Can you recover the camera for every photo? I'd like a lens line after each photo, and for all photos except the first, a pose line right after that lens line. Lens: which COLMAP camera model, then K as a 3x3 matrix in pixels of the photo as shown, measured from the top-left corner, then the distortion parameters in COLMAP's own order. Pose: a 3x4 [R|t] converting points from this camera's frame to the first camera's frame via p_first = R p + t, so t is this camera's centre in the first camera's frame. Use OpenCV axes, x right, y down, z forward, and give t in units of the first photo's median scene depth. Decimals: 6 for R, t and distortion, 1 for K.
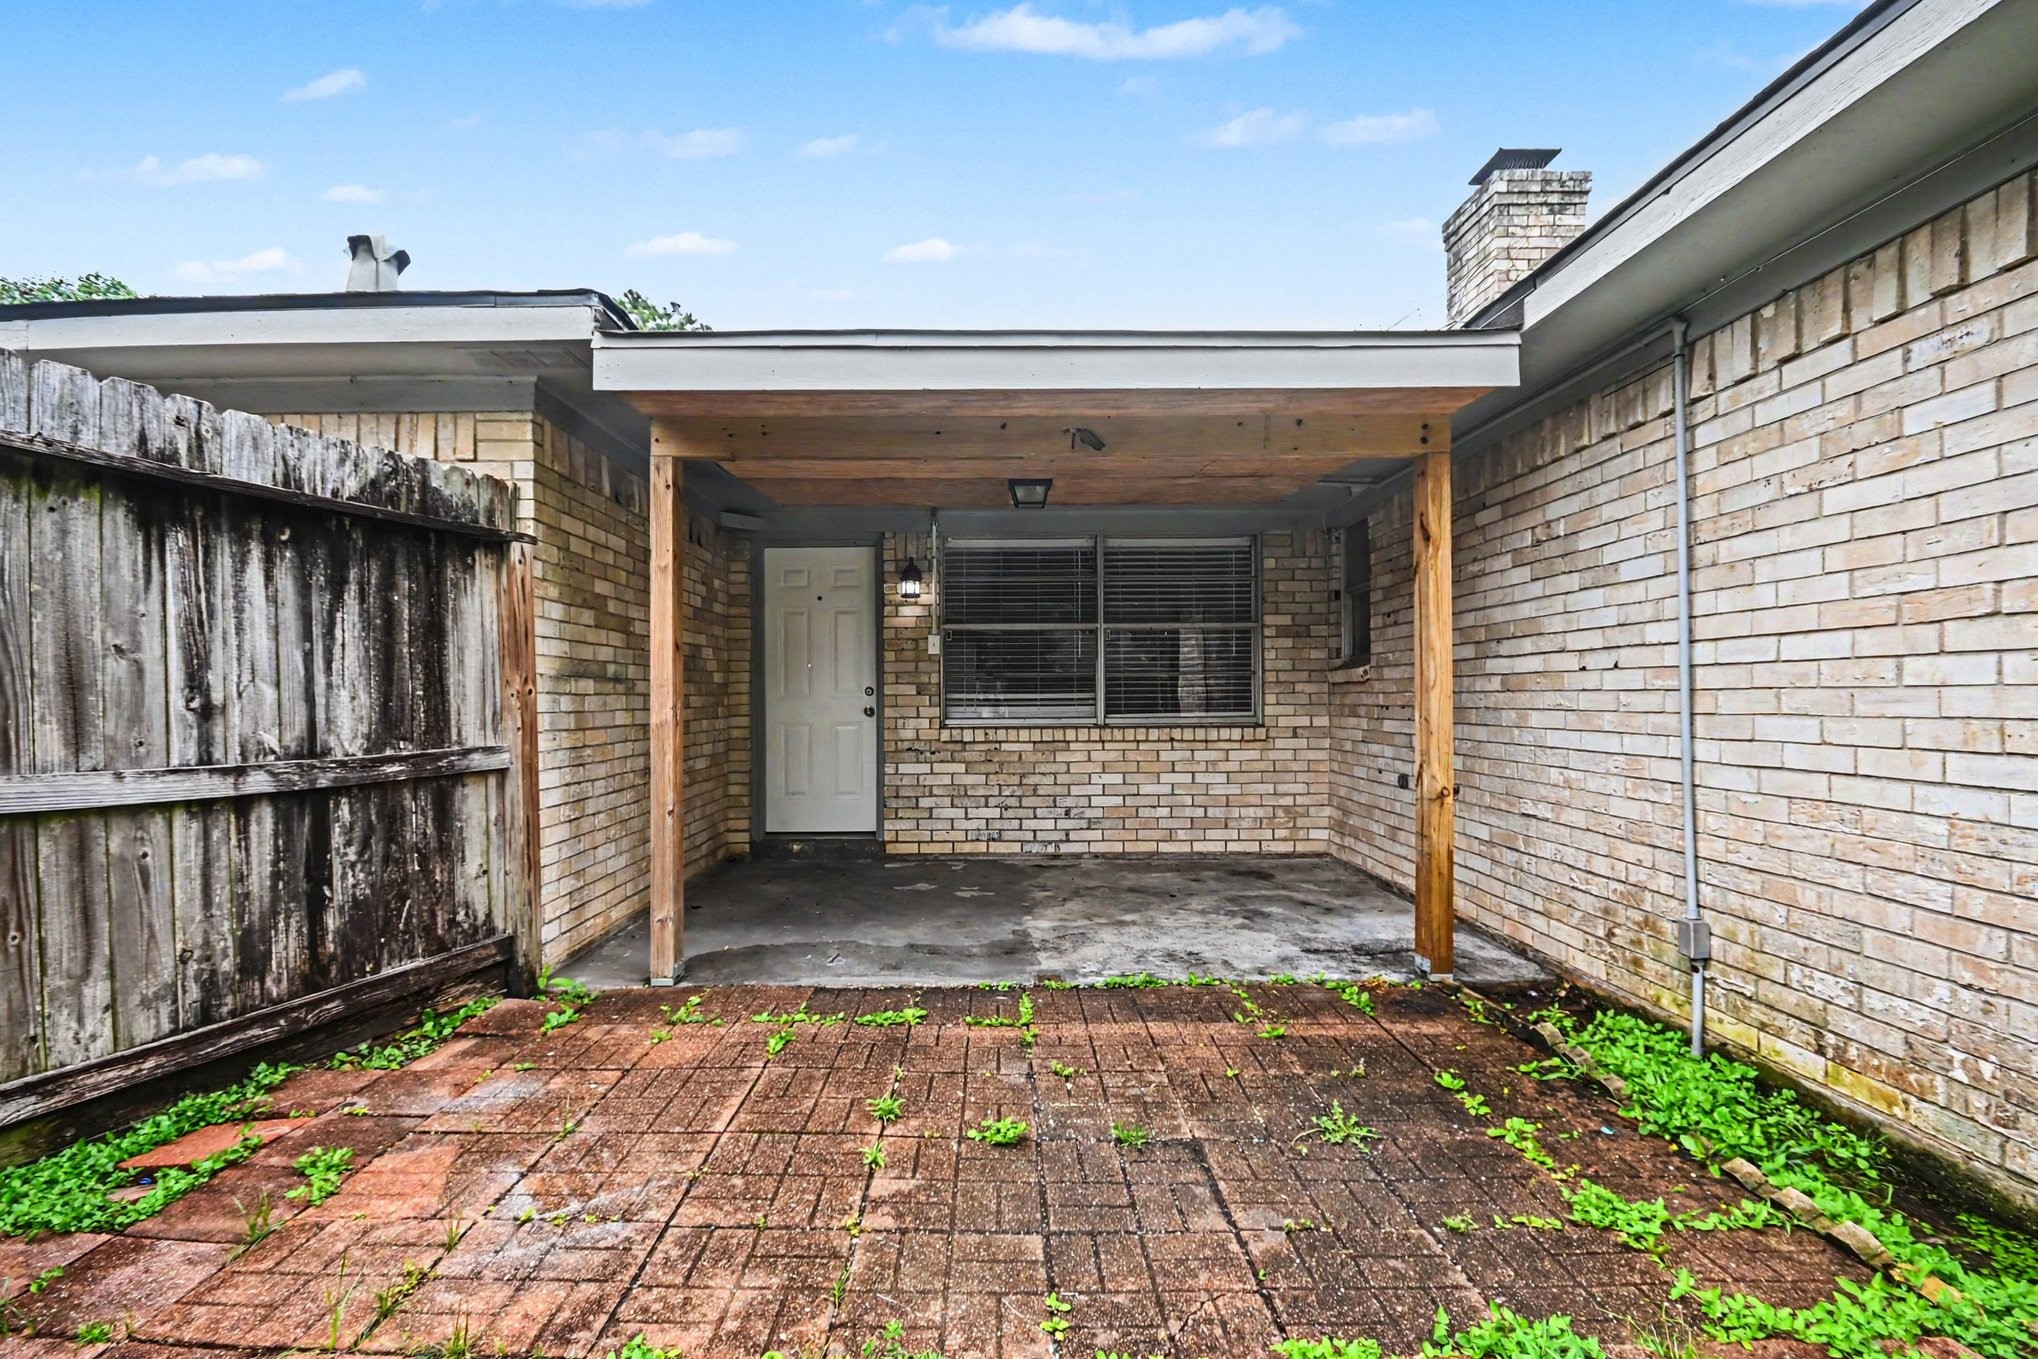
lens RADIAL K [[947.5, 0, 1019.0], [0, 947.5, 679.5], [0, 0, 1]] dist [0.000328, -0.000072]
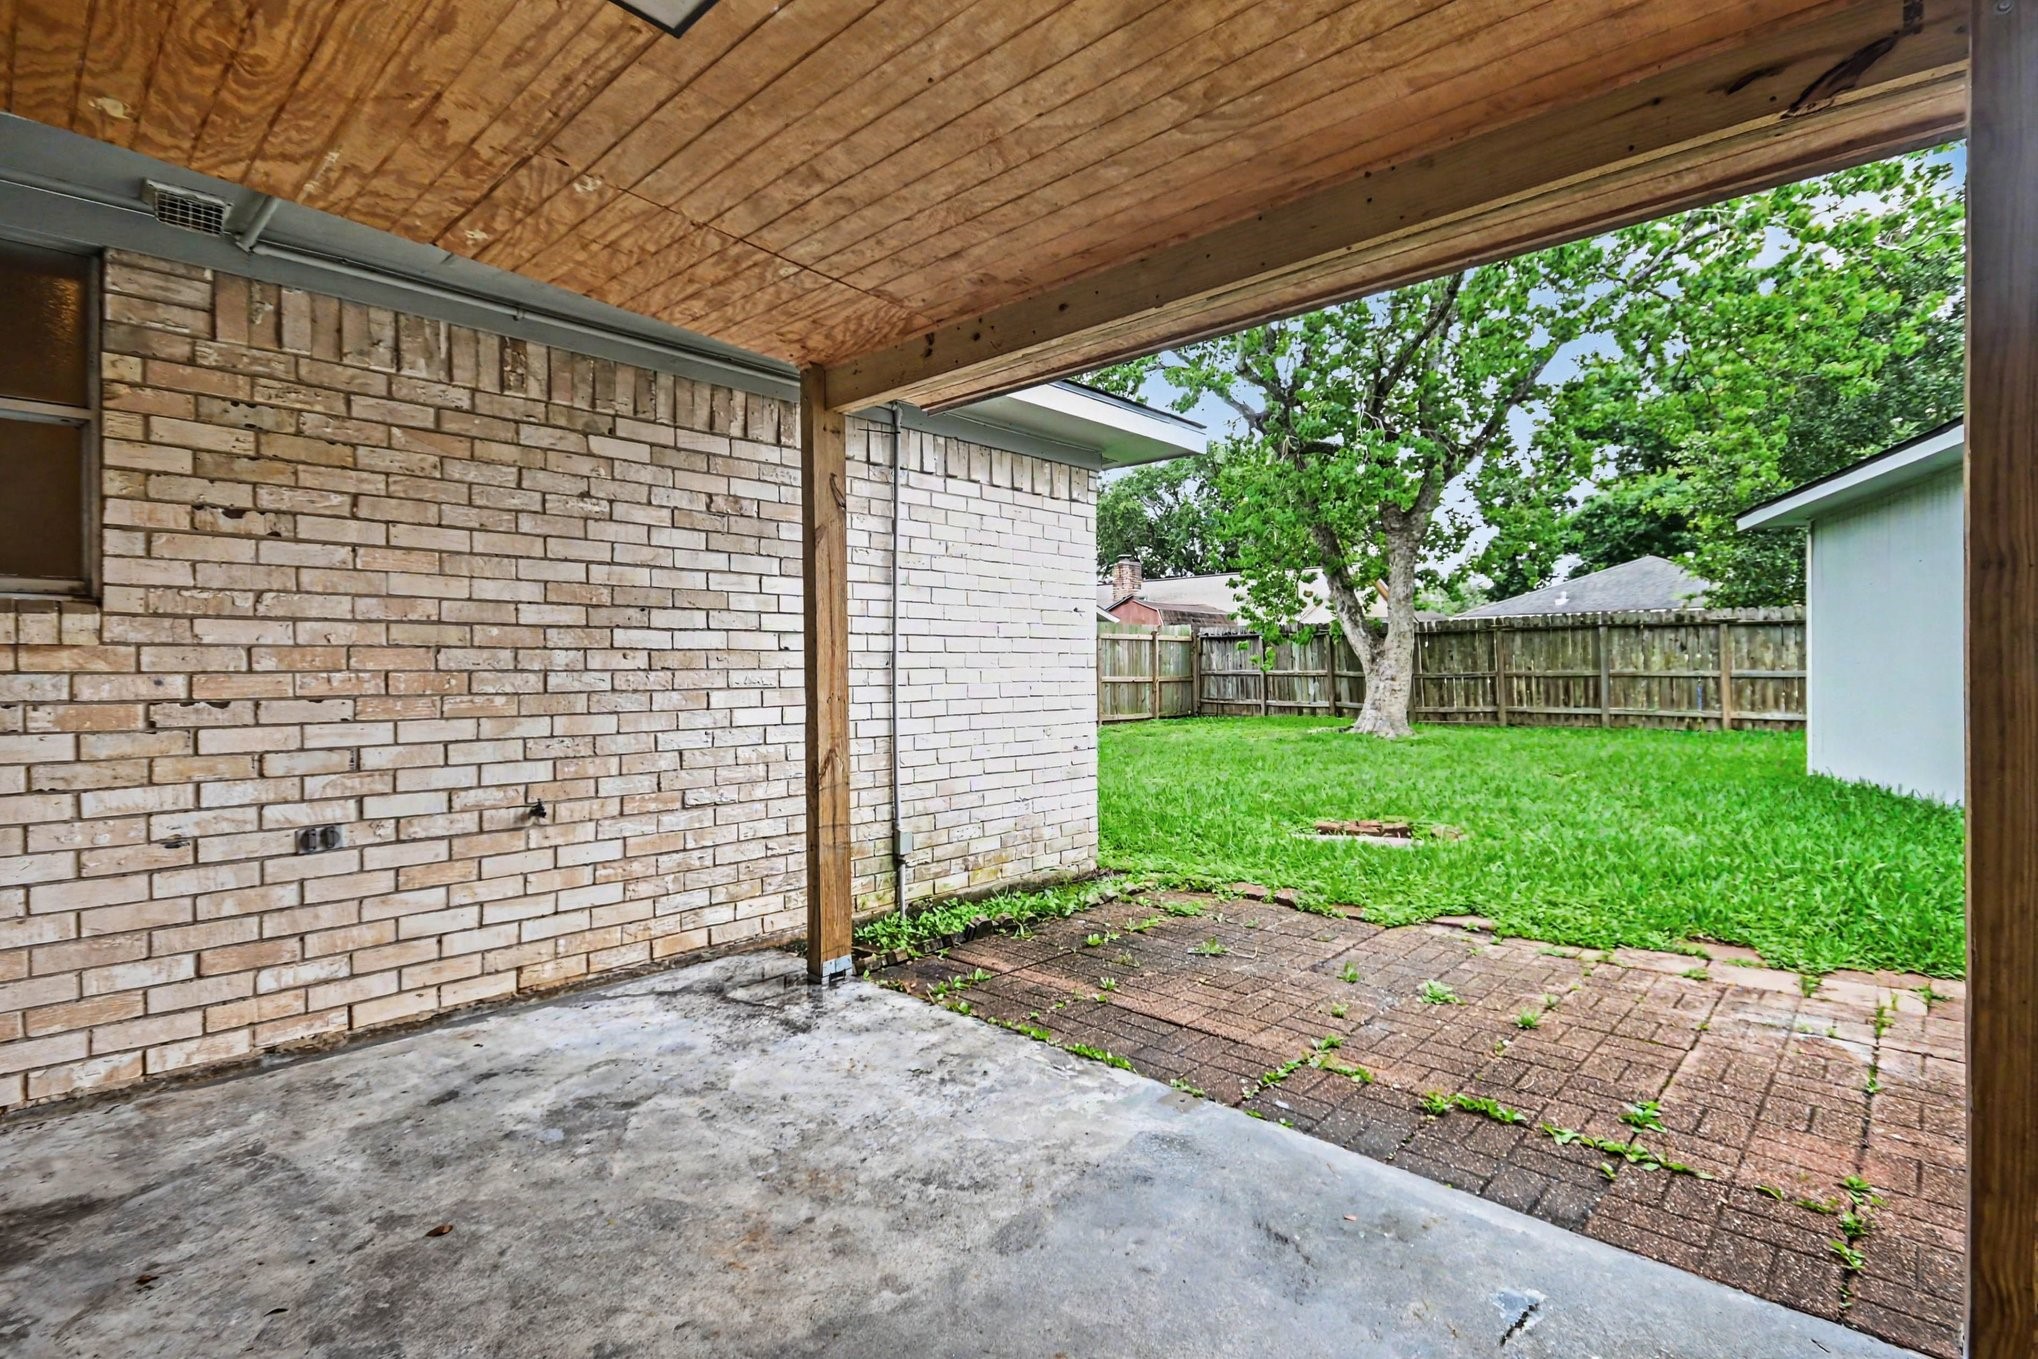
lens RADIAL K [[965.1, 0, 1019.0], [0, 965.1, 679.5], [0, 0, 1]] dist [-0.000855, -0.000106]
pose [[-0.714172, 0.001183, 0.699969, -0.354522], [-0.001696, 0.999993, -0.003422, 0.025662], [-0.699968, -0.003631, -0.714165, 1.546901]]
